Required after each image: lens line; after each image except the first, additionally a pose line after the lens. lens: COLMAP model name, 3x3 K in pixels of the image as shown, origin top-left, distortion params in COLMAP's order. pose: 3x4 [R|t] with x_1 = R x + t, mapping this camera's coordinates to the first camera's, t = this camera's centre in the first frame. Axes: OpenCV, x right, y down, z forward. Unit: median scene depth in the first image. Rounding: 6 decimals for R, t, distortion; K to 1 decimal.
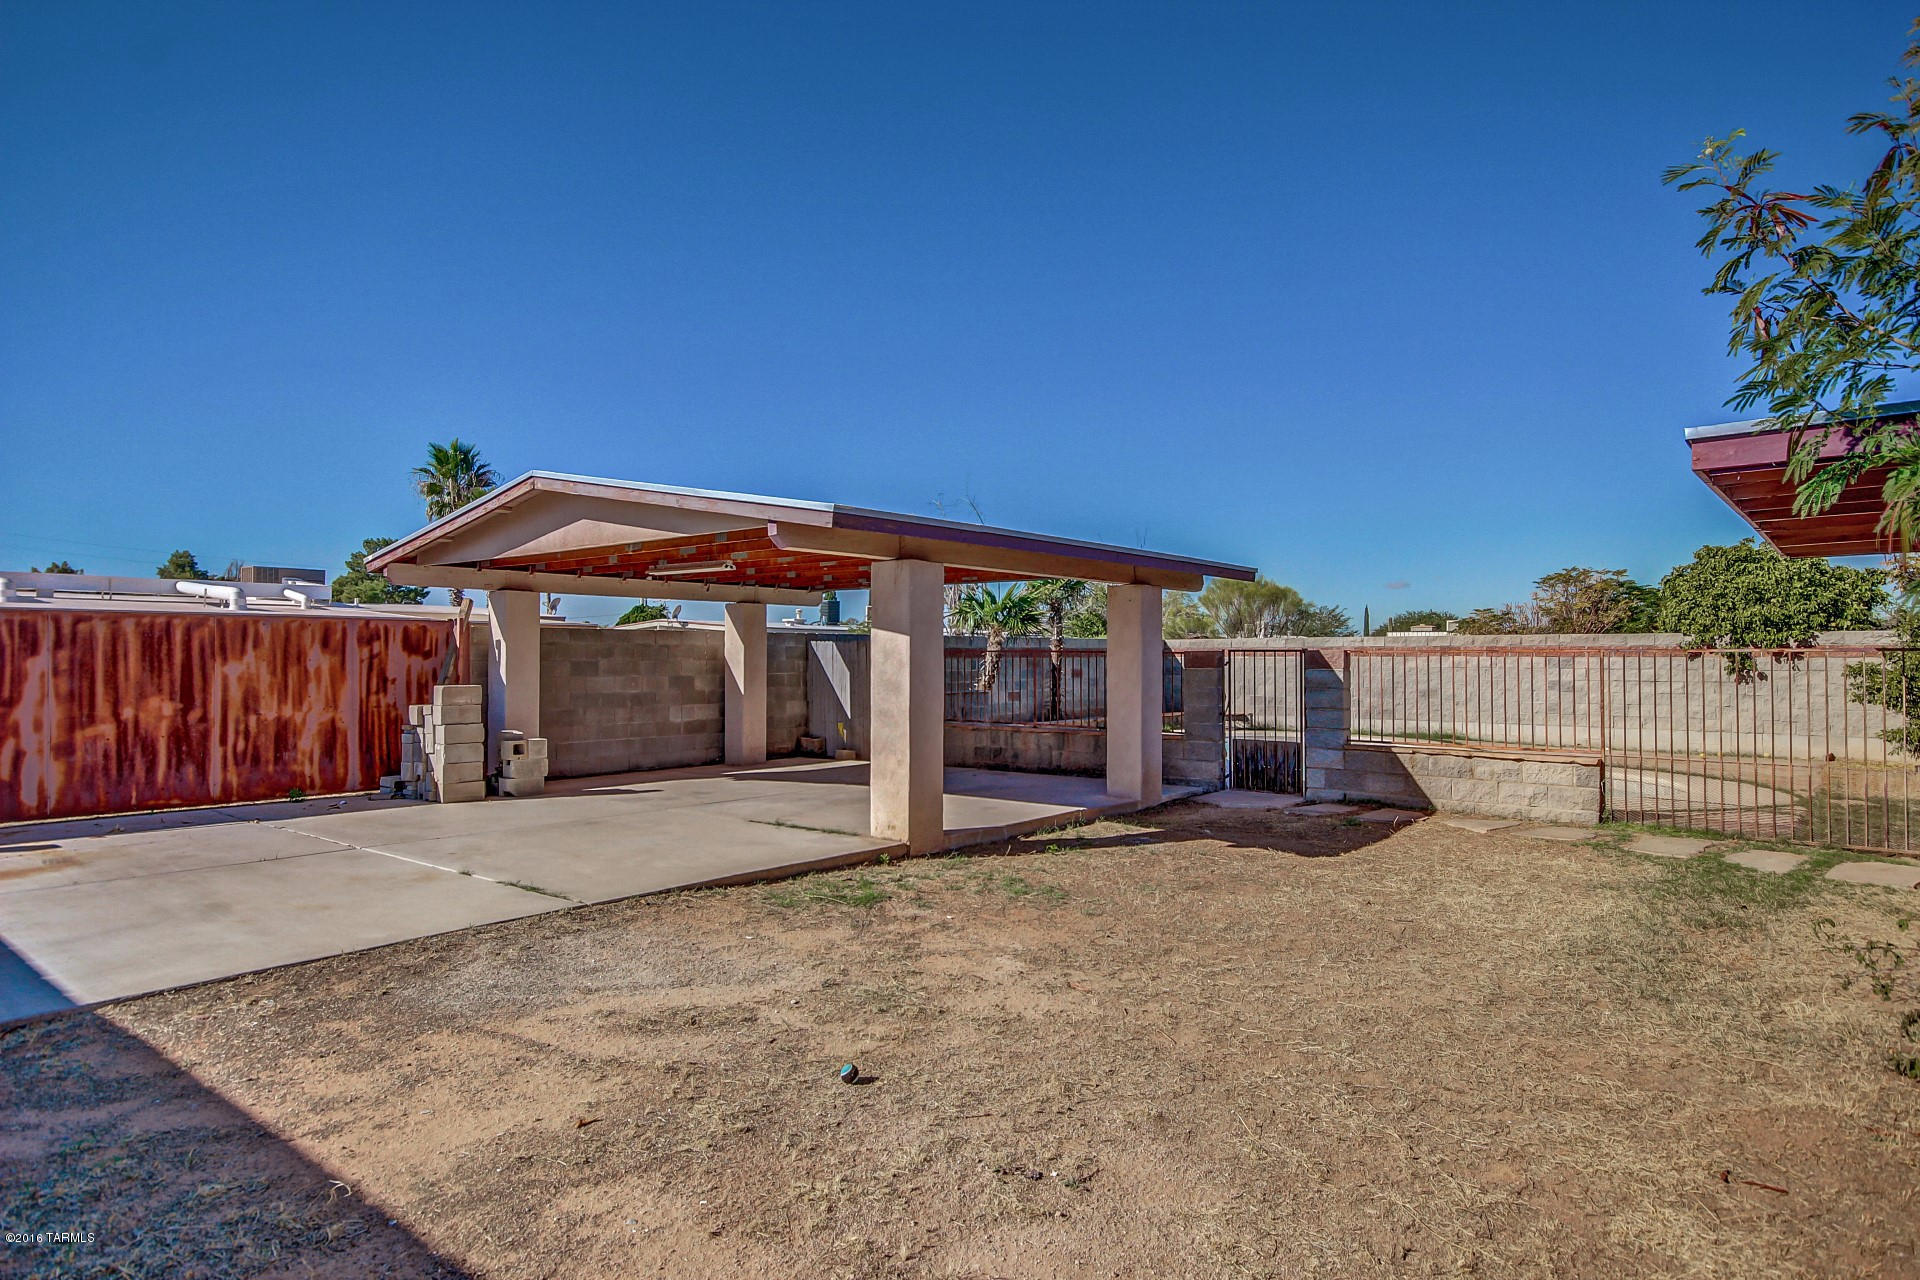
lens RADIAL K [[1120.2, 0, 967.9], [0, 1120.2, 637.2], [0, 0, 1]] dist [-0.002066, 0.000054]
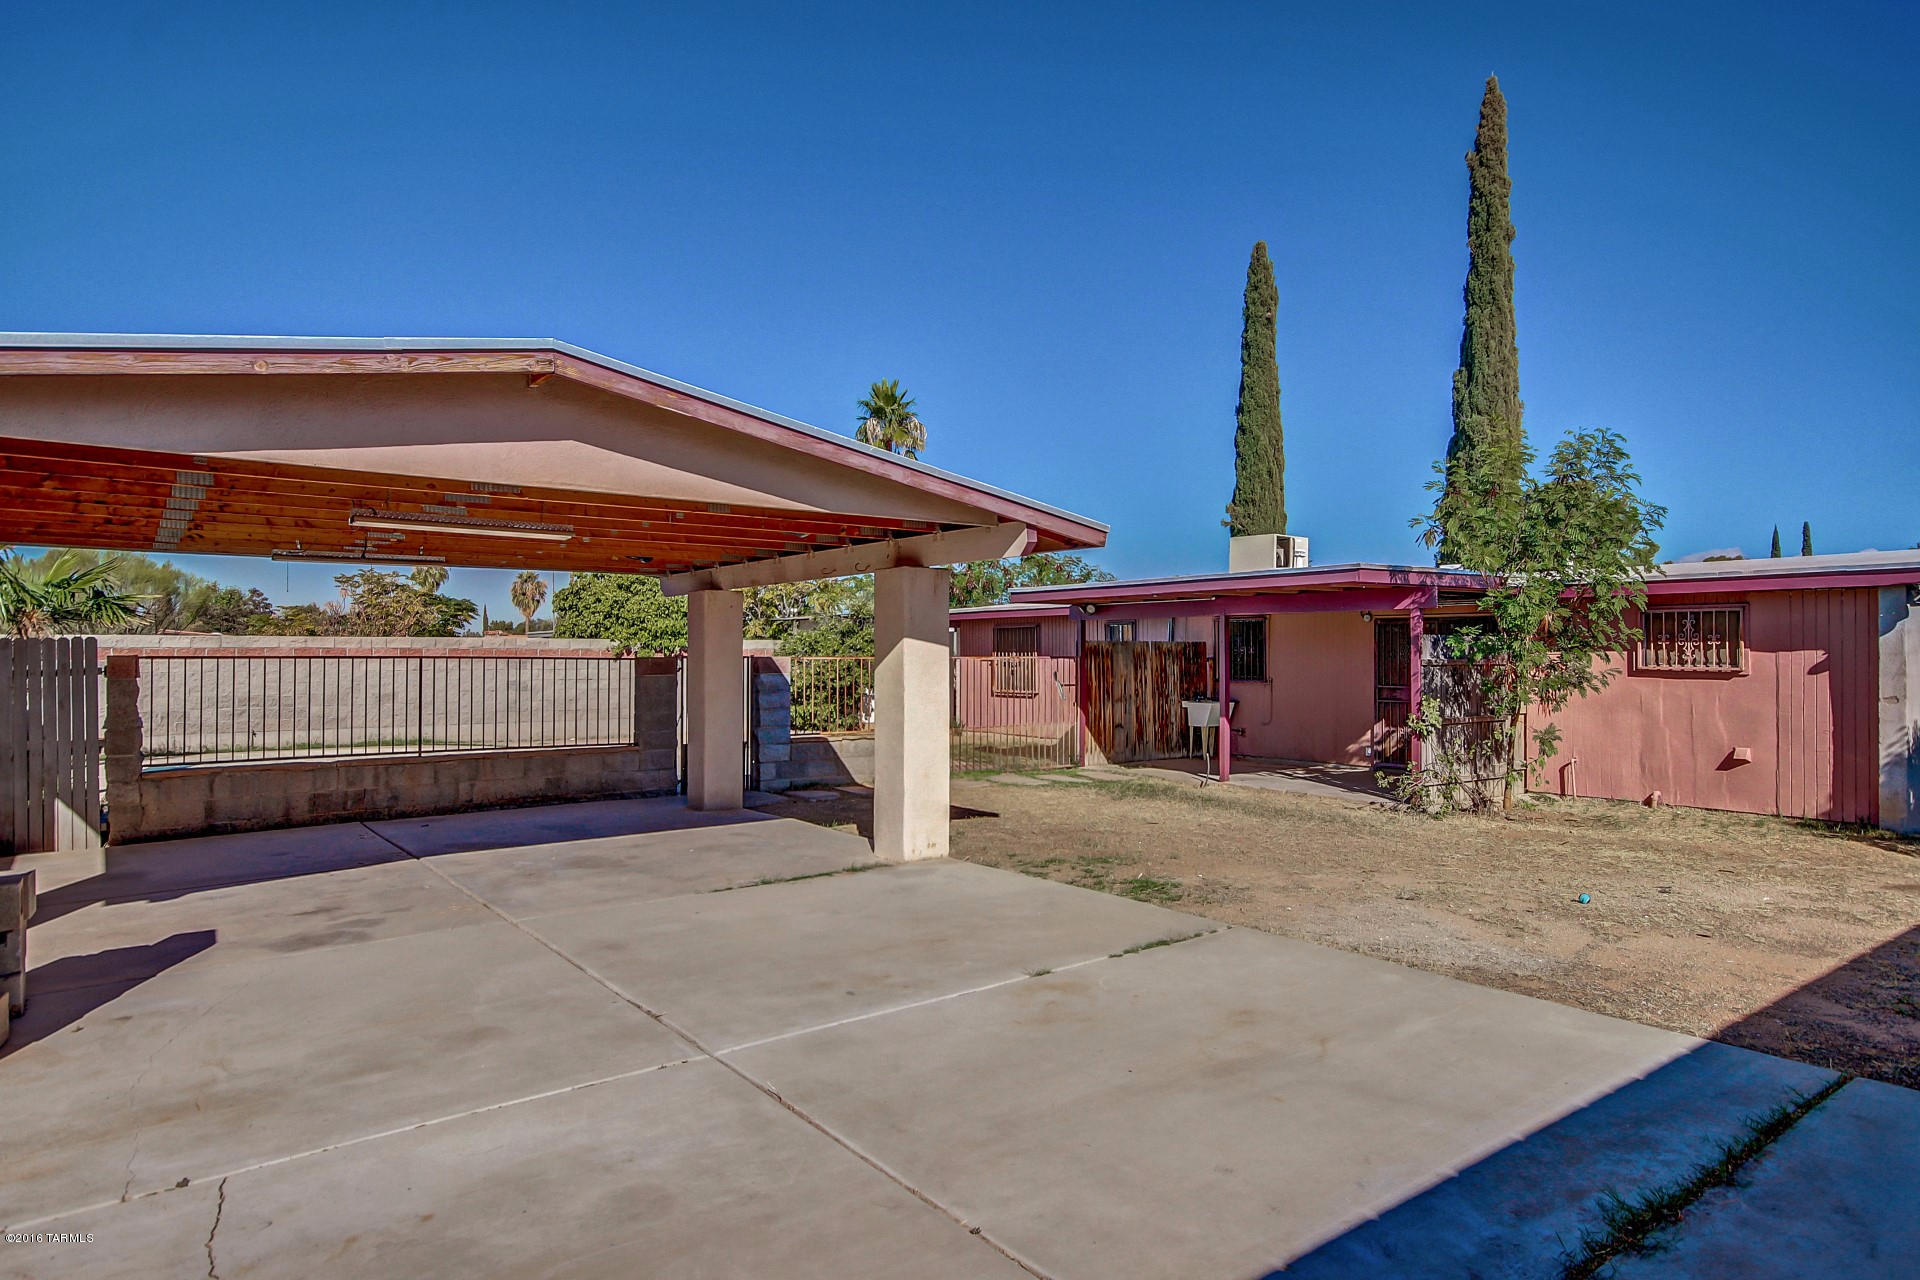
lens RADIAL K [[1120.2, 0, 967.7], [0, 1120.2, 644.3], [0, 0, 1]] dist [-0.002066, 0.000054]
pose [[0.229085, 0.005960, 0.973388, -0.626296], [-0.015173, 0.999882, -0.002552, -0.001539], [-0.973288, -0.014184, 0.229148, 0.465788]]
